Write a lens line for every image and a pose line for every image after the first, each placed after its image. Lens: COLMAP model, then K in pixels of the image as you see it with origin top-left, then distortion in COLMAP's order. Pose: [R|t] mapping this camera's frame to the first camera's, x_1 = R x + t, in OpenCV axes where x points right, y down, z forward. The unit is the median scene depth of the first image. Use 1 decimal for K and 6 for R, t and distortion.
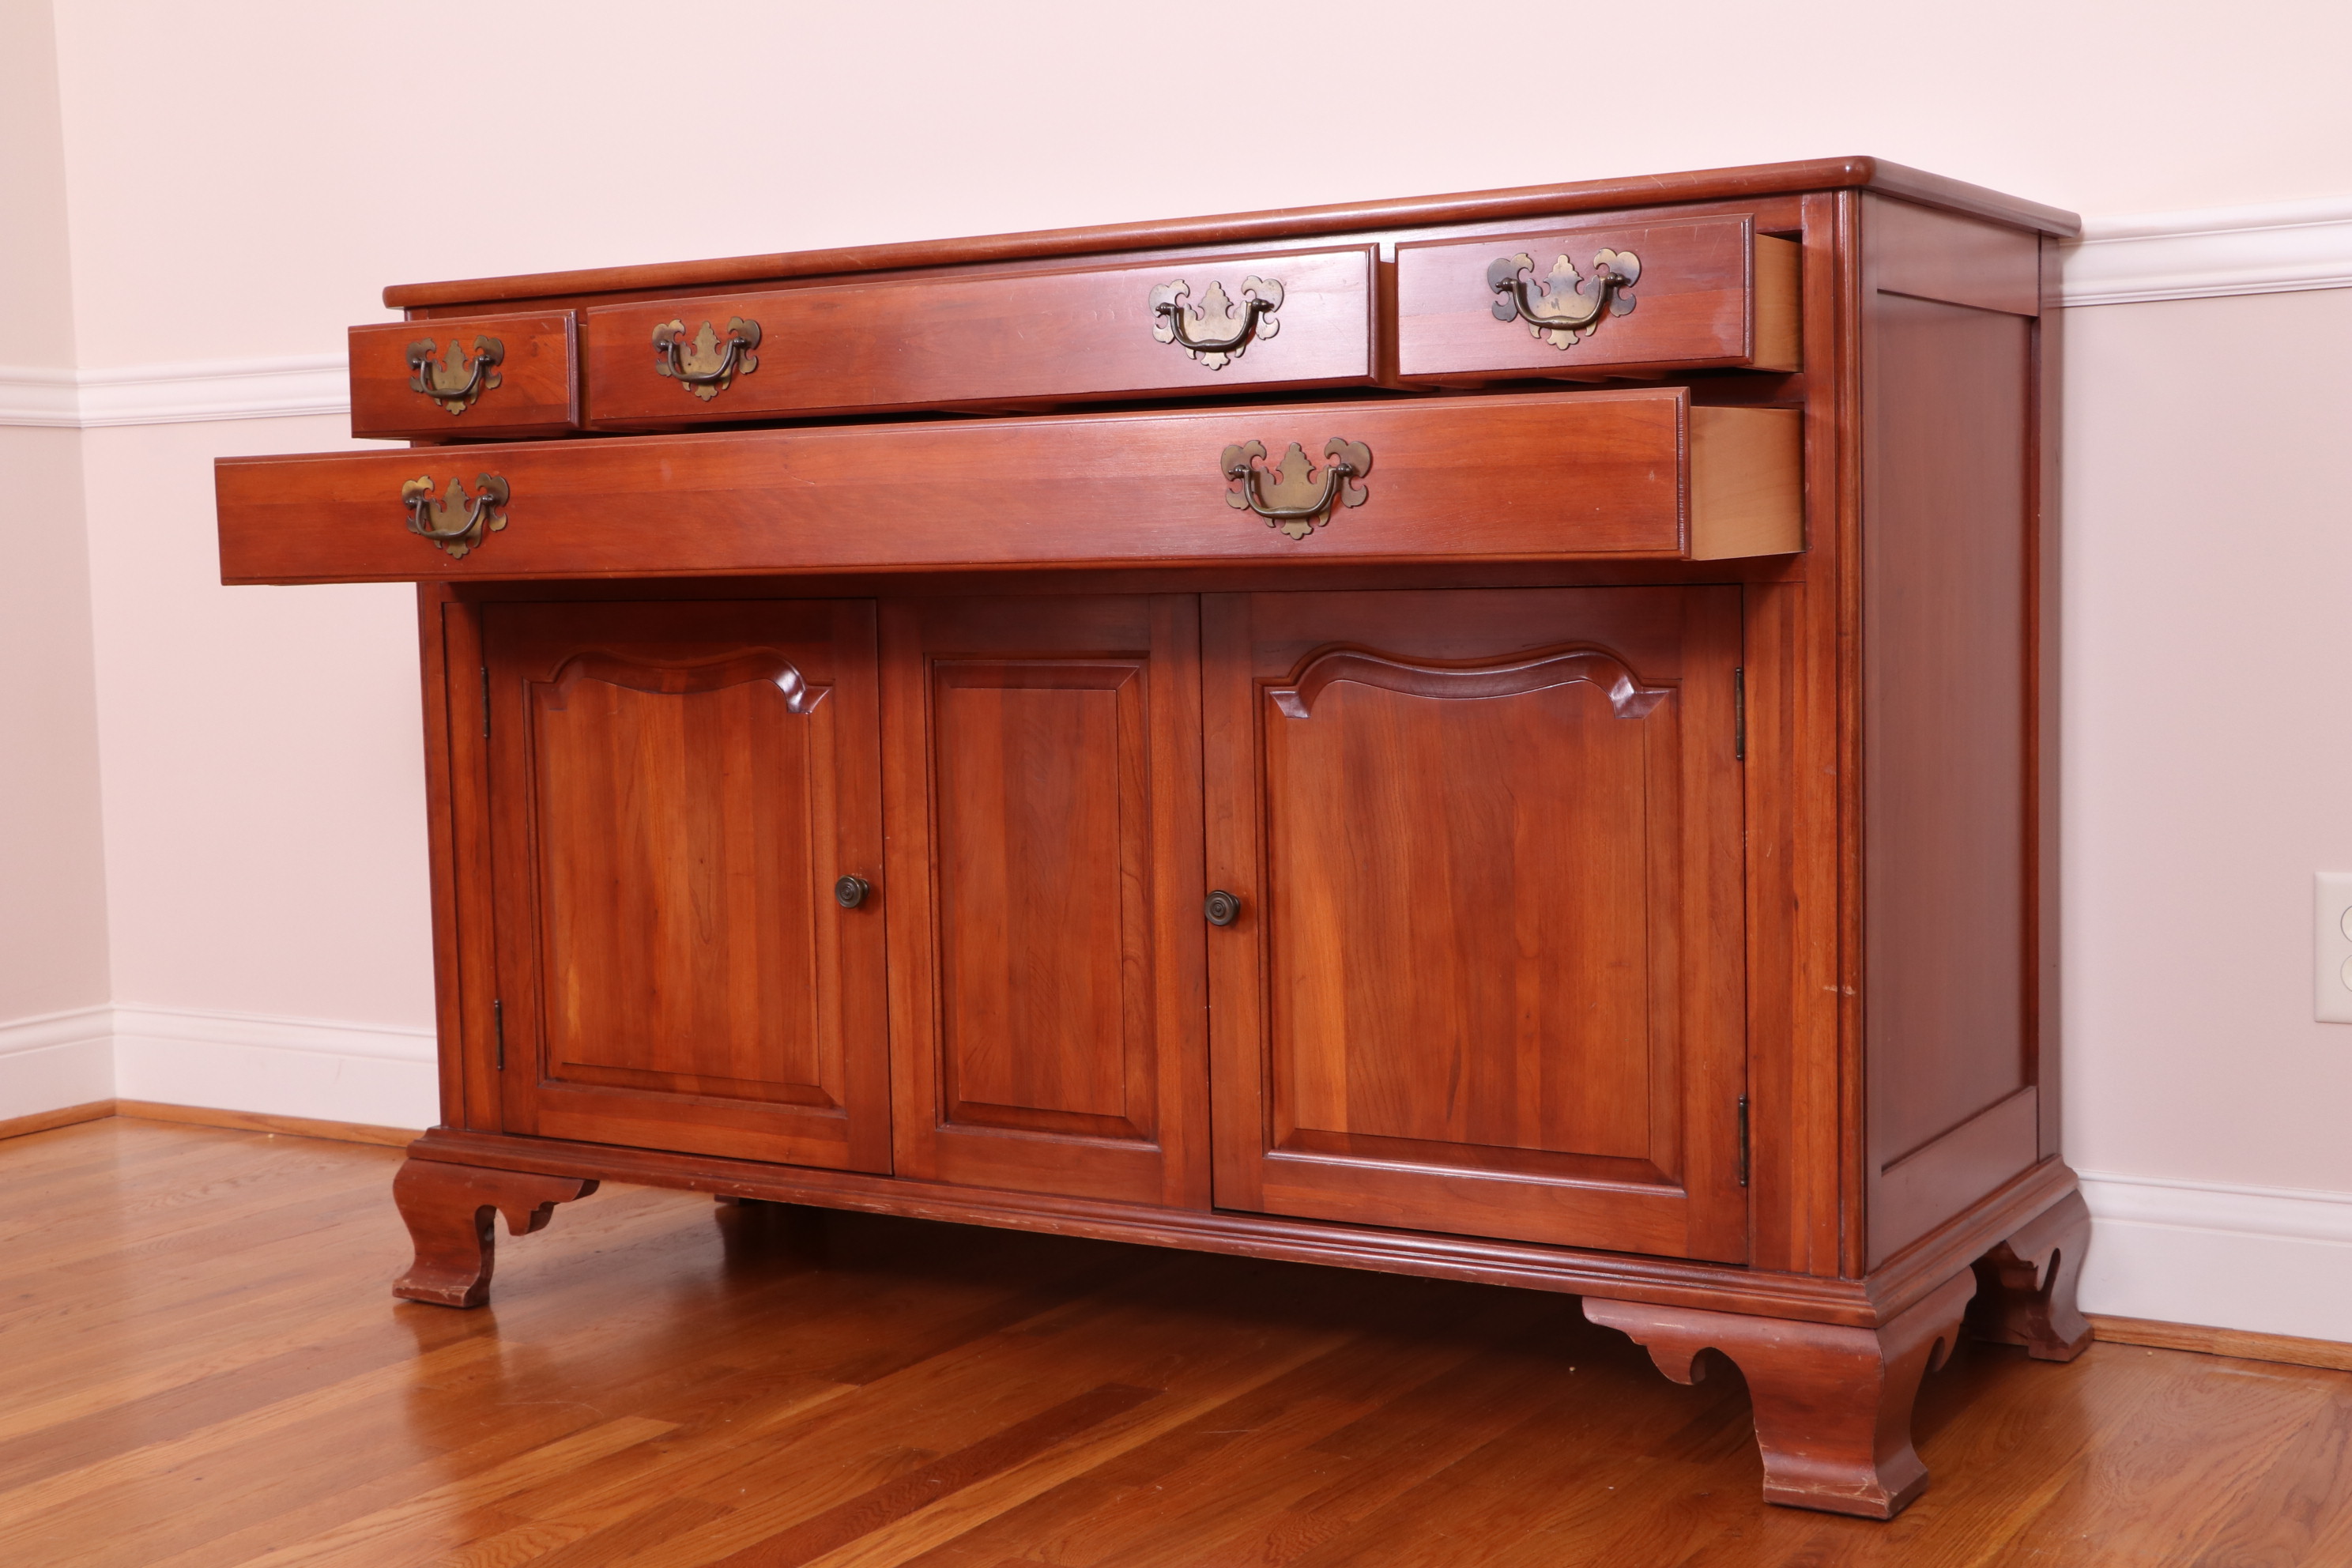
lens RADIAL K [[3044.0, 0, 1174.2], [0, 3044.0, 1017.8], [0, 0, 1]] dist [0.022091, 0.004675]
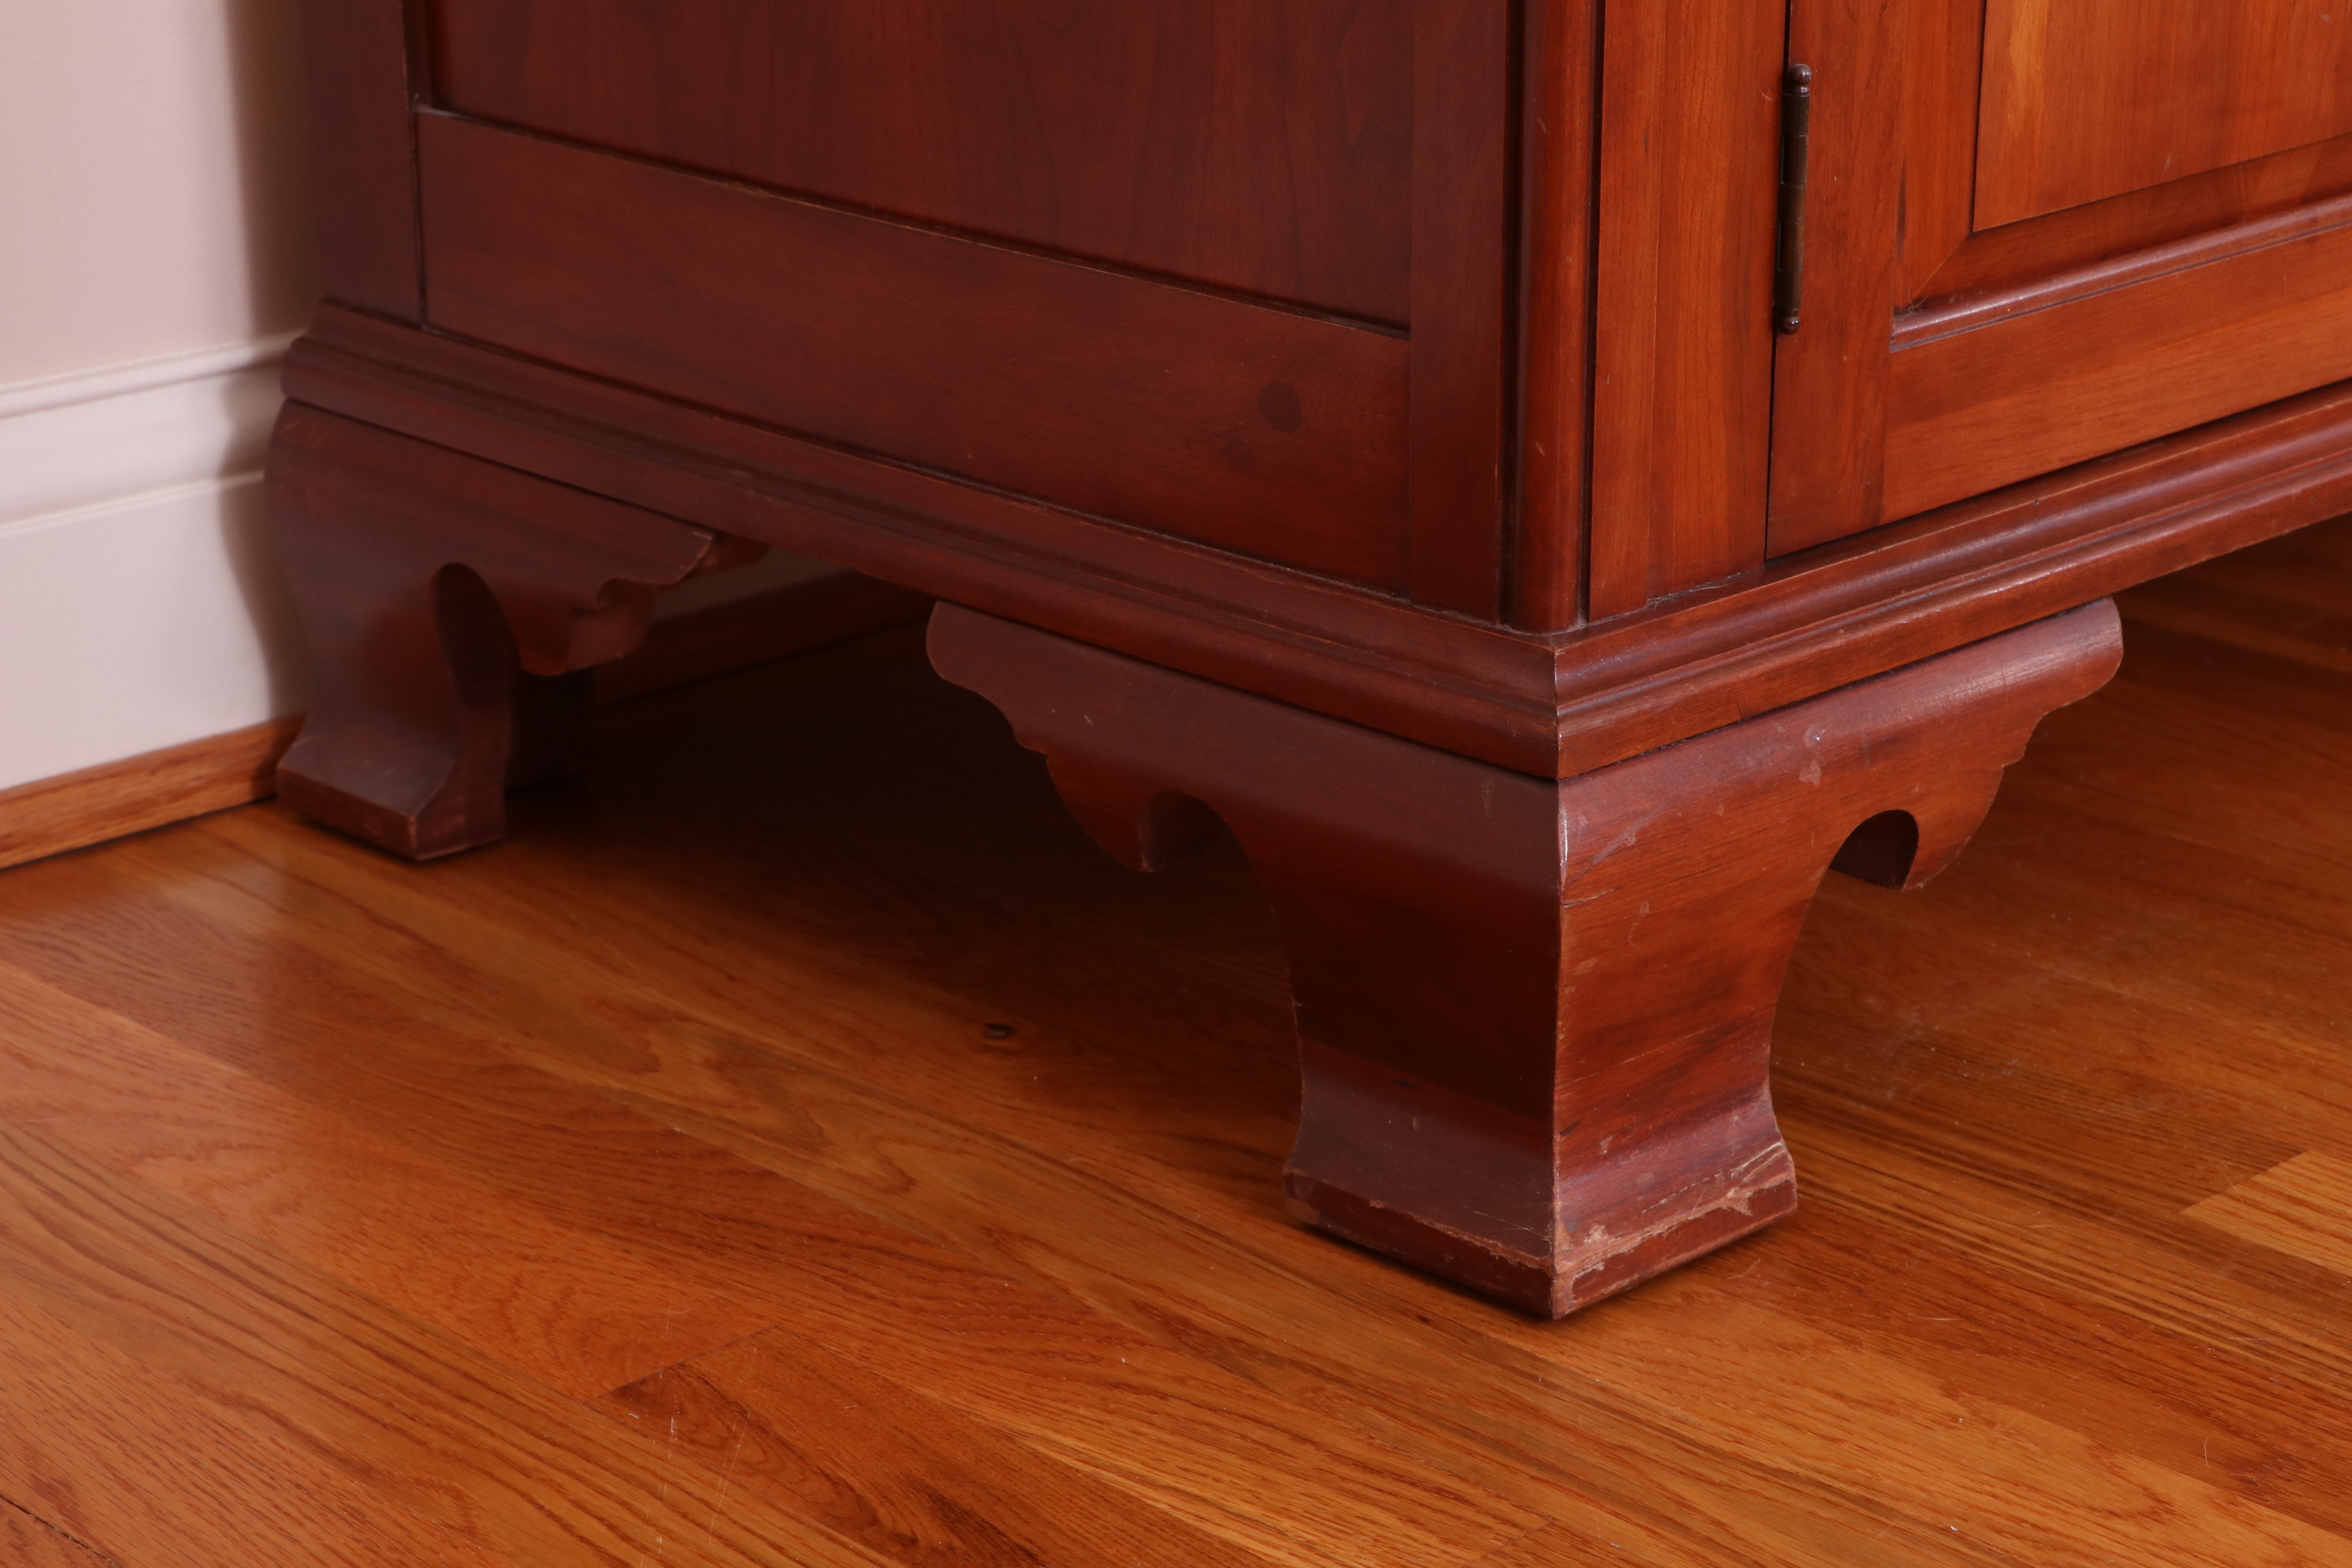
lens RADIAL K [[5058.0, 0, 1178.3], [0, 5058.0, 900.1], [0, 0, 1]] dist [0.204725, -0.006960]
pose [[0.252959, -0.312456, 0.915633, -0.756568], [0.150959, 0.947568, 0.281649, -0.079822], [-0.955627, 0.066978, 0.286864, 1.060102]]
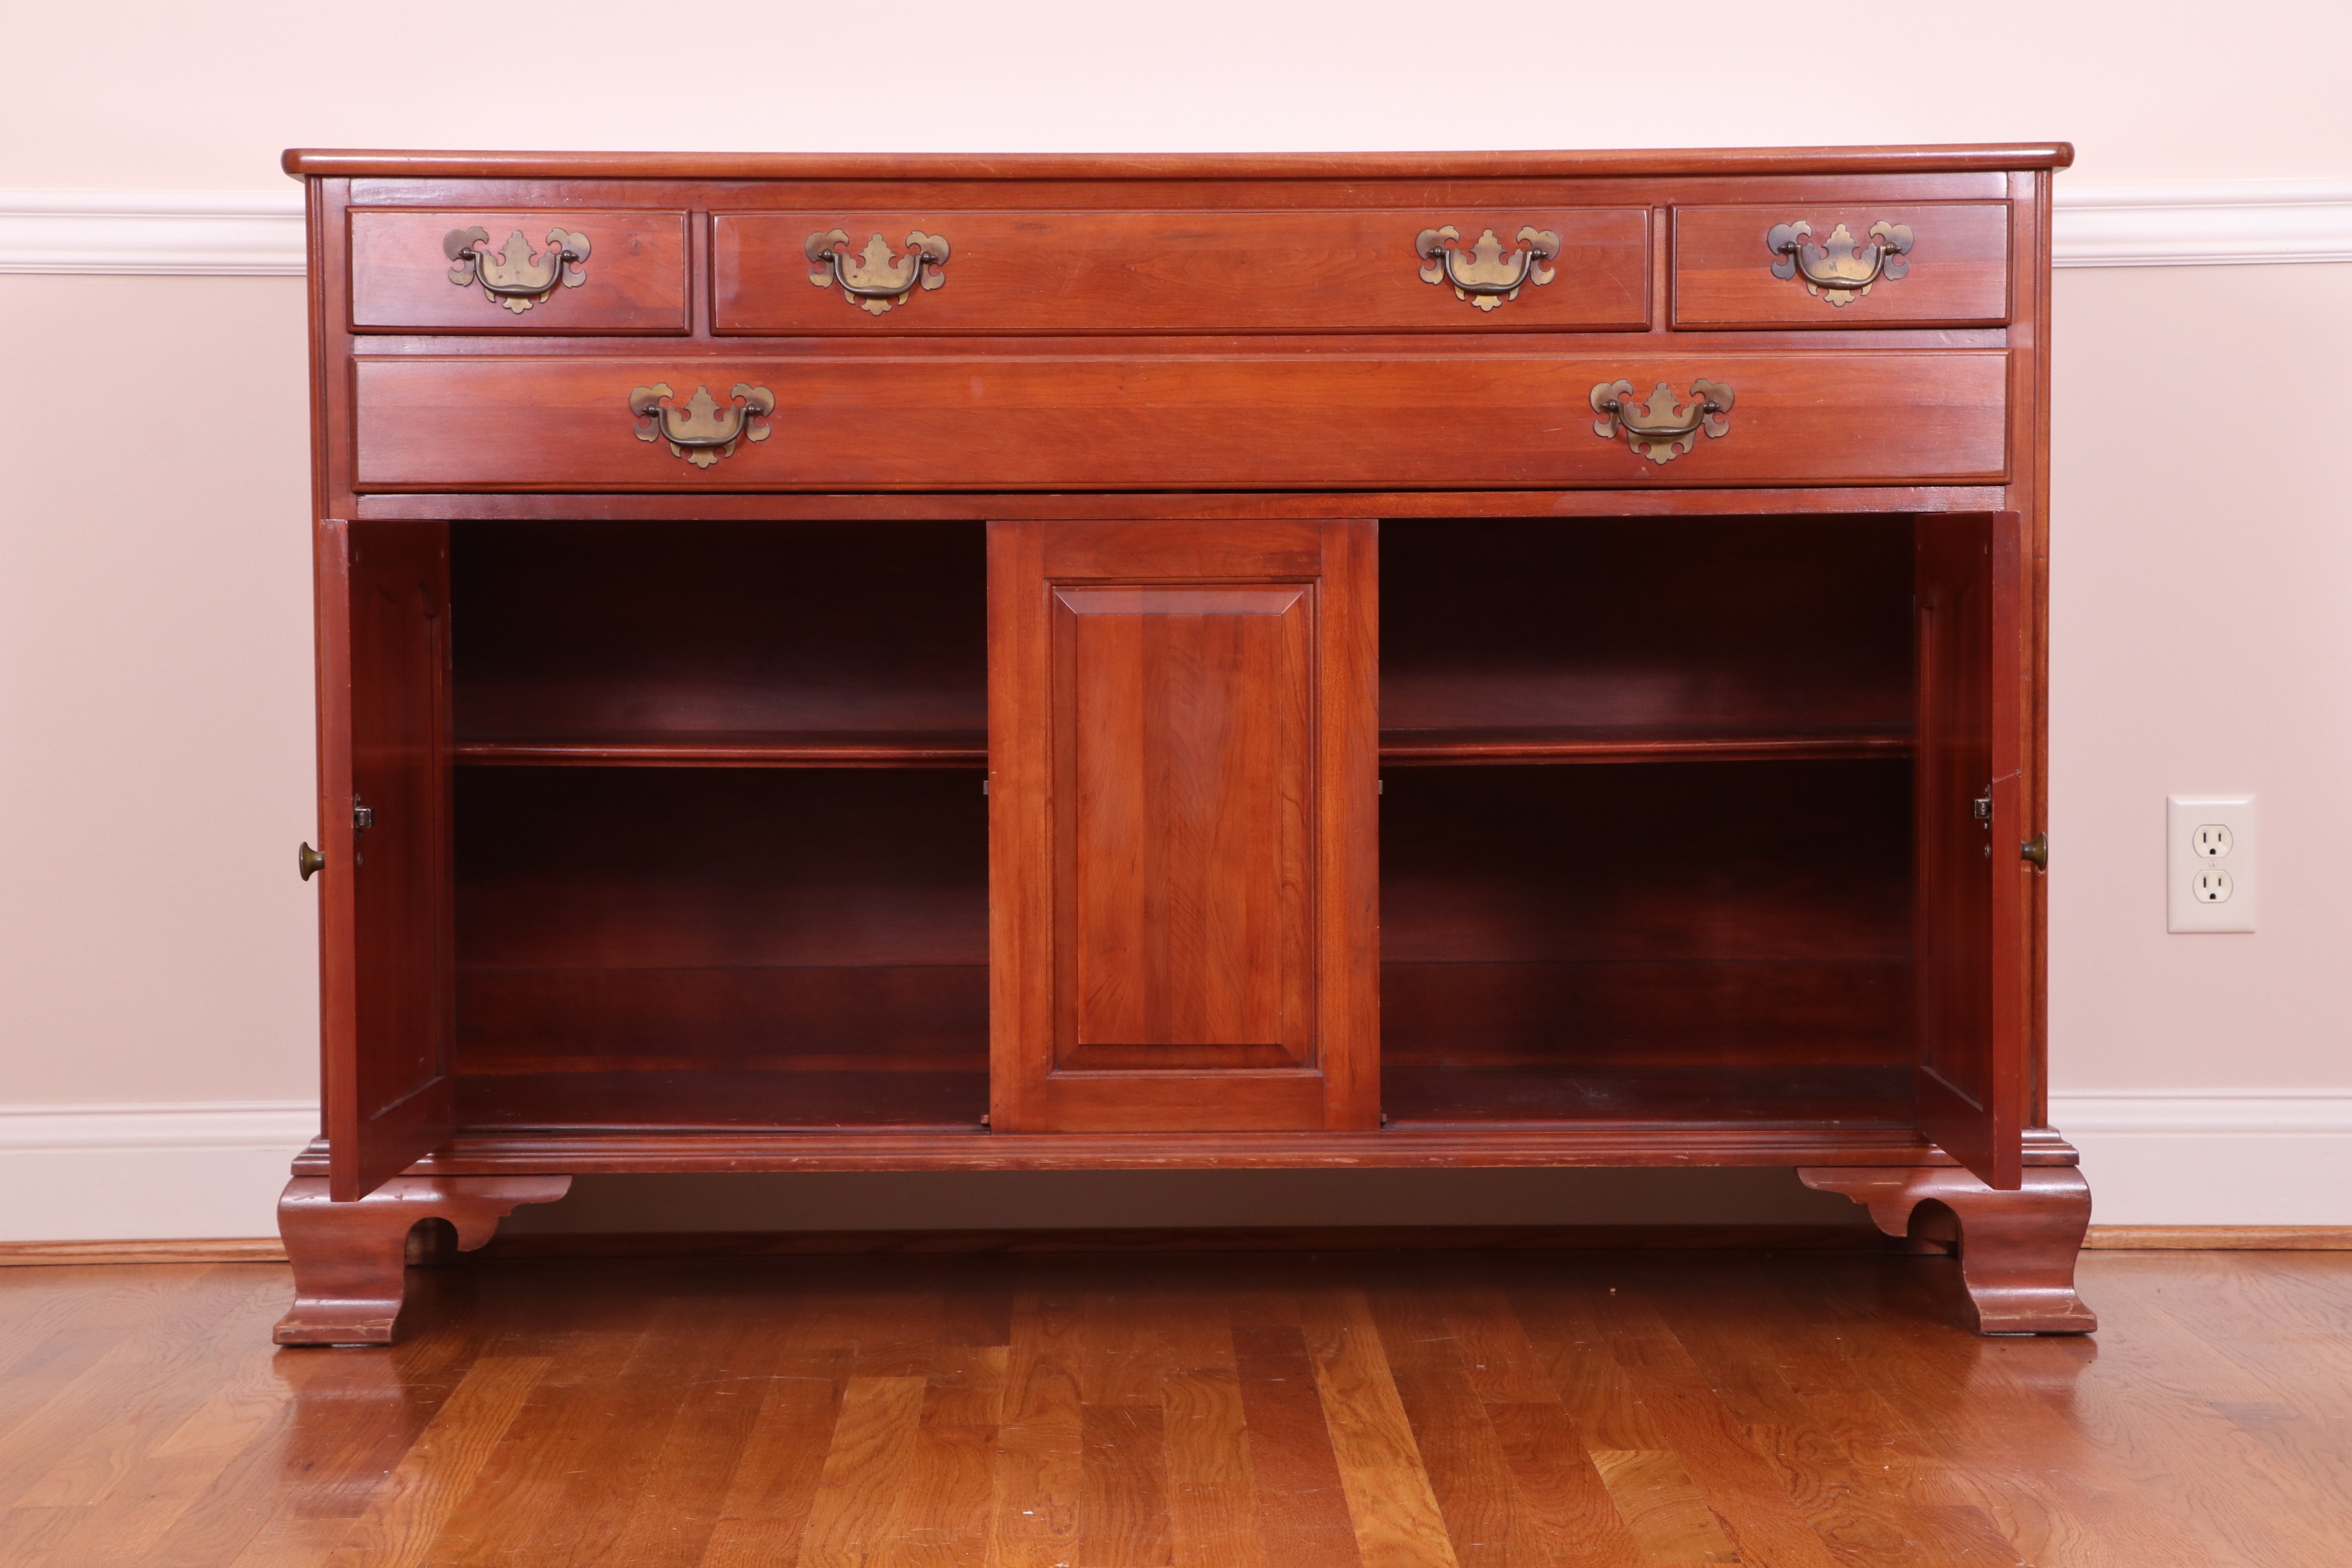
lens RADIAL K [[5058.0, 0, 1178.3], [0, 5058.0, 900.1], [0, 0, 1]] dist [0.204725, -0.006960]
pose [[0.847456, -0.020717, 0.530461, -0.920839], [0.067248, 0.995378, -0.068561, 0.096777], [-0.526589, 0.093775, 0.844932, -0.382535]]
